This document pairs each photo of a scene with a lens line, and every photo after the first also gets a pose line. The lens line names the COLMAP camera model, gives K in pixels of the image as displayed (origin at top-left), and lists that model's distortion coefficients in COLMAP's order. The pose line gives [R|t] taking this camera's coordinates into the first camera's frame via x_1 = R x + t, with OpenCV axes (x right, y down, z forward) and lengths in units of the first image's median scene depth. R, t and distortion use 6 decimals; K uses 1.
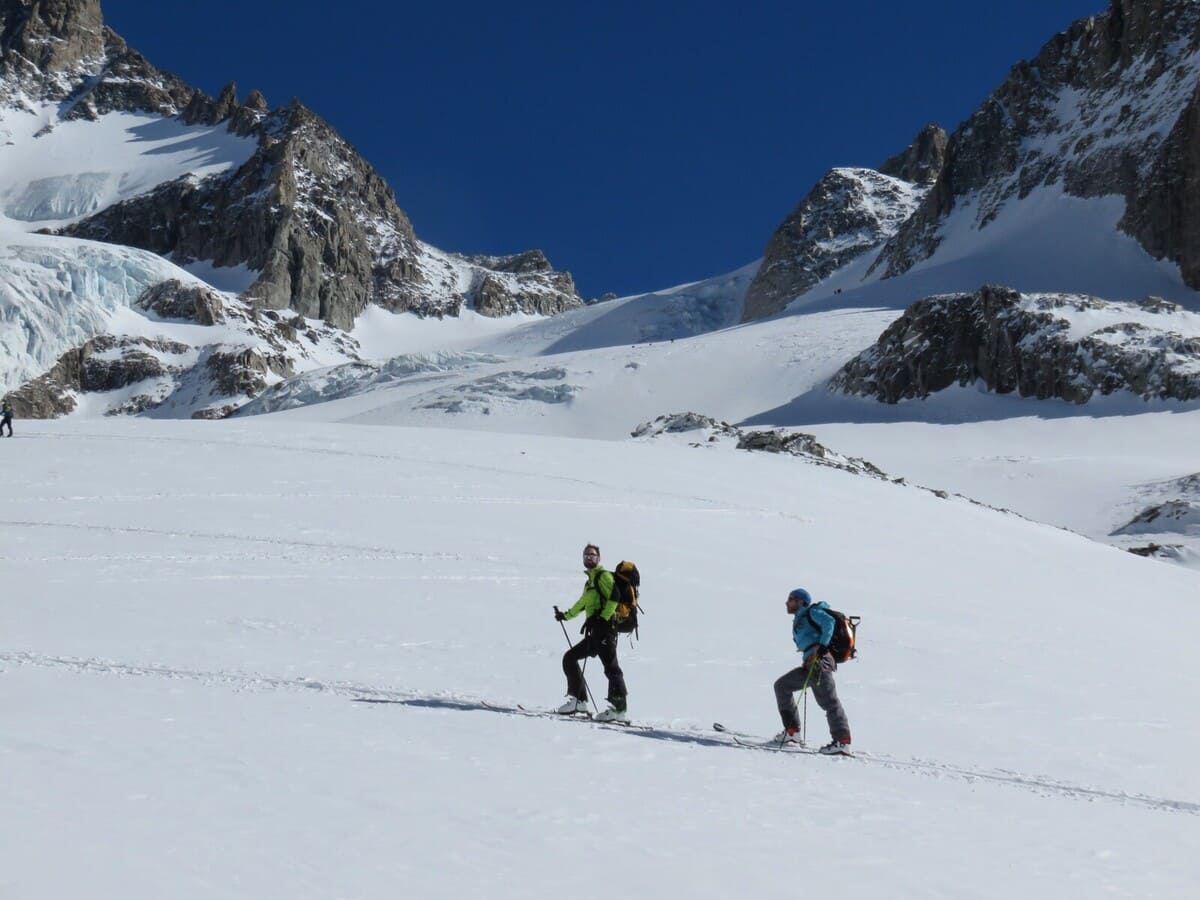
lens RADIAL K [[2613.0, 0, 600.0], [0, 2613.0, 450.0], [0, 0, 1]] dist [-0.074581, 0.200589]
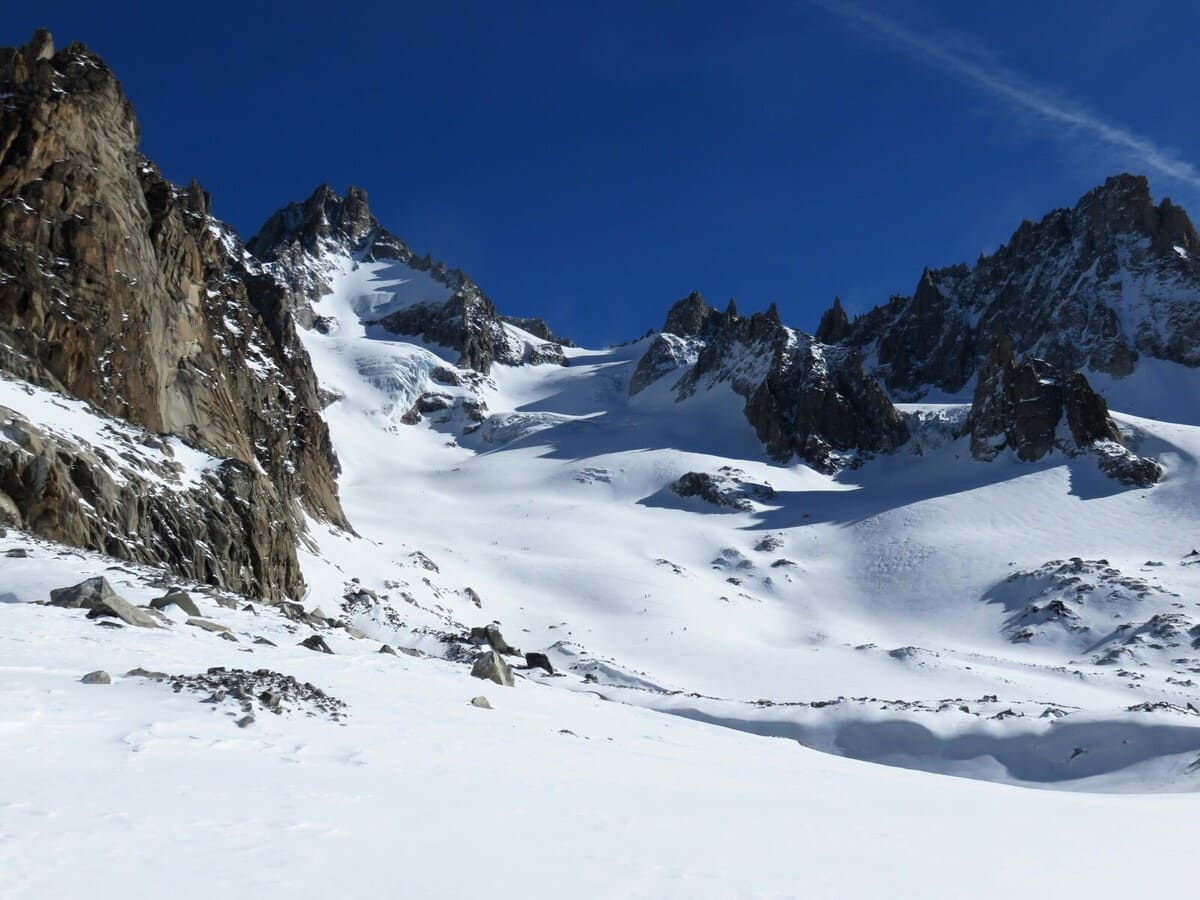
lens RADIAL K [[1523.7, 0, 600.0], [0, 1523.7, 450.0], [0, 0, 1]] dist [-0.015616, -0.053538]
pose [[0.995798, 0.049696, 0.076920, -0.112364], [-0.057989, 0.992279, 0.109634, -0.173950], [-0.070878, -0.113633, 0.990991, -0.765736]]
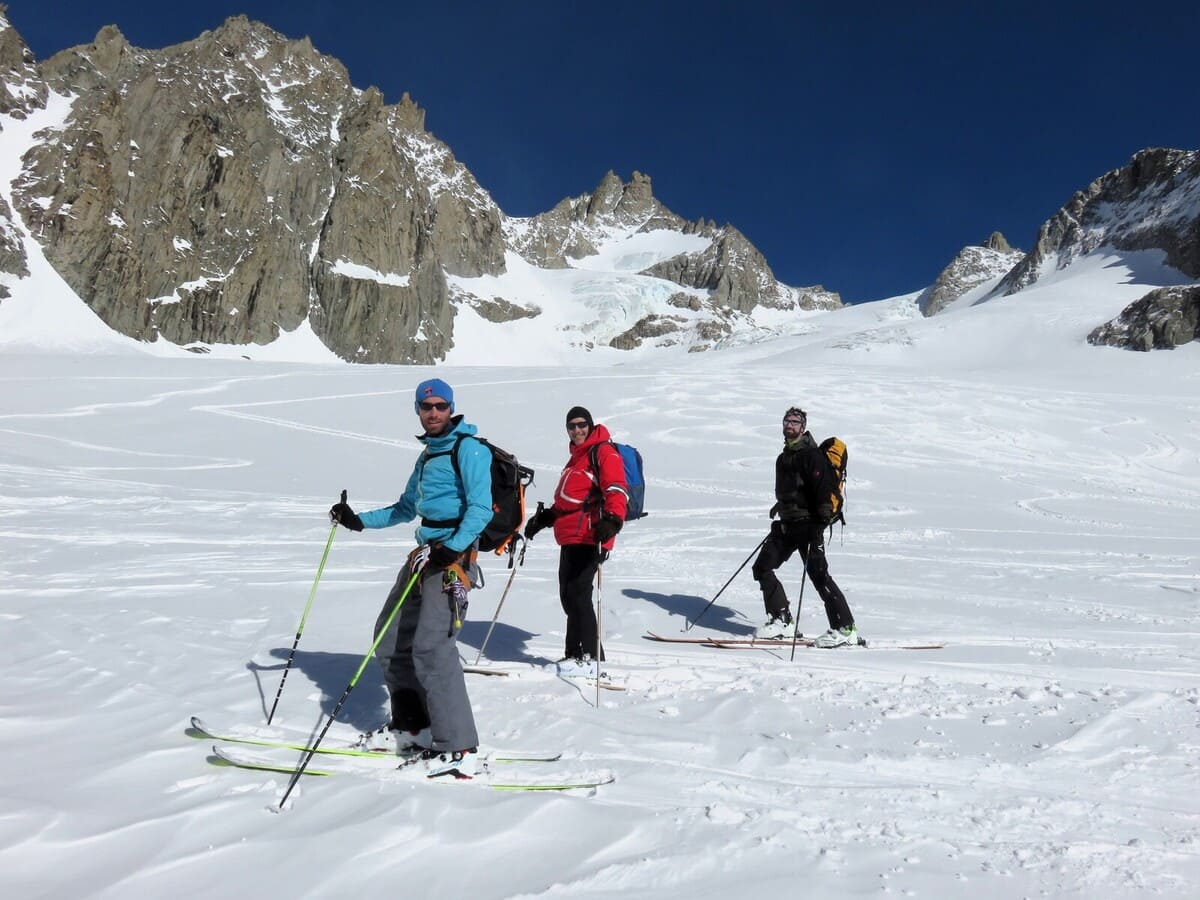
lens RADIAL K [[888.9, 0, 600.0], [0, 888.9, 450.0], [0, 0, 1]] dist [-0.004701, -0.003090]
pose [[0.971876, 0.048776, -0.230387, -0.038378], [-0.025413, 0.994324, 0.103311, -0.002120], [0.234119, -0.094551, 0.967599, 0.157235]]
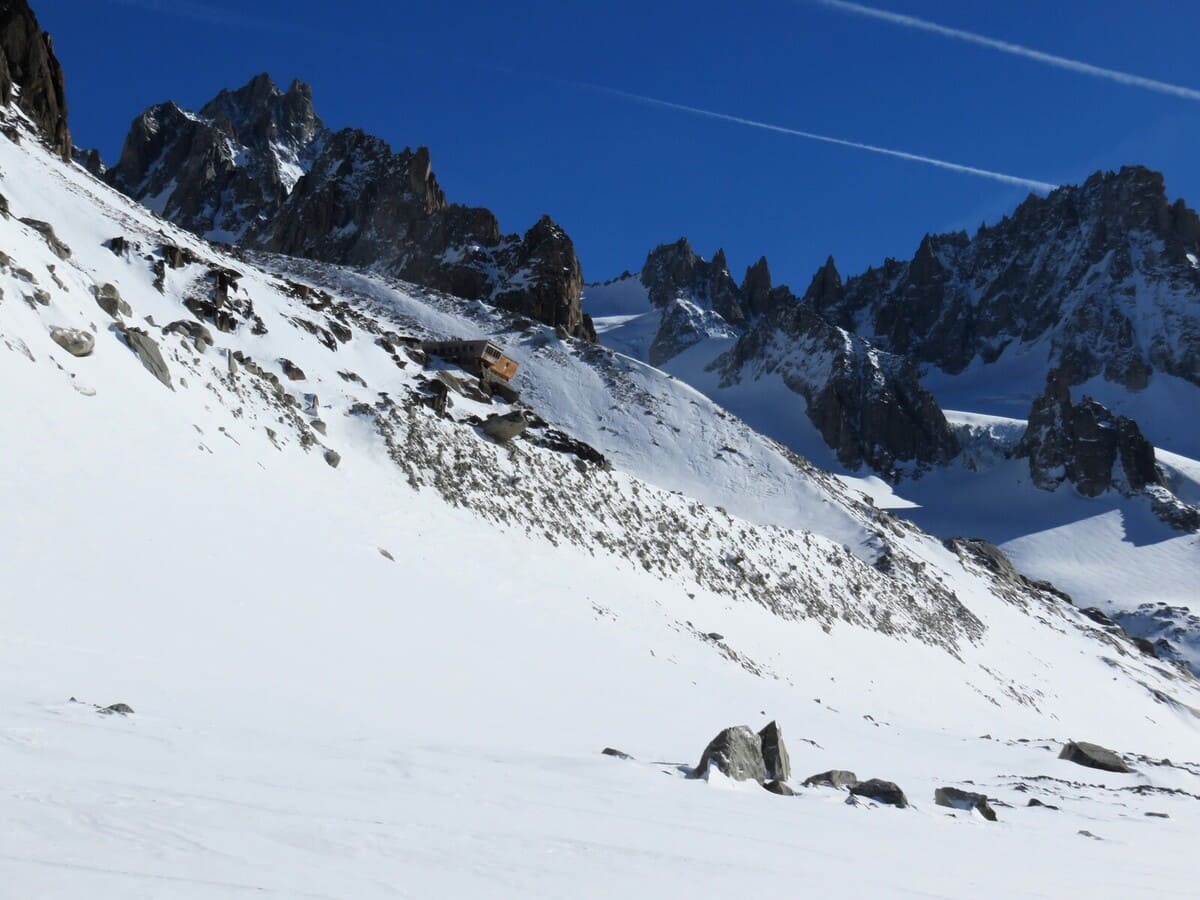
lens RADIAL K [[2259.0, 0, 600.0], [0, 2259.0, 450.0], [0, 0, 1]] dist [-0.016864, 0.090001]
pose [[0.963341, 0.099694, 0.249068, -0.634050], [-0.144572, 0.974969, 0.168922, -0.379088], [-0.225993, -0.198738, 0.953641, -1.471486]]
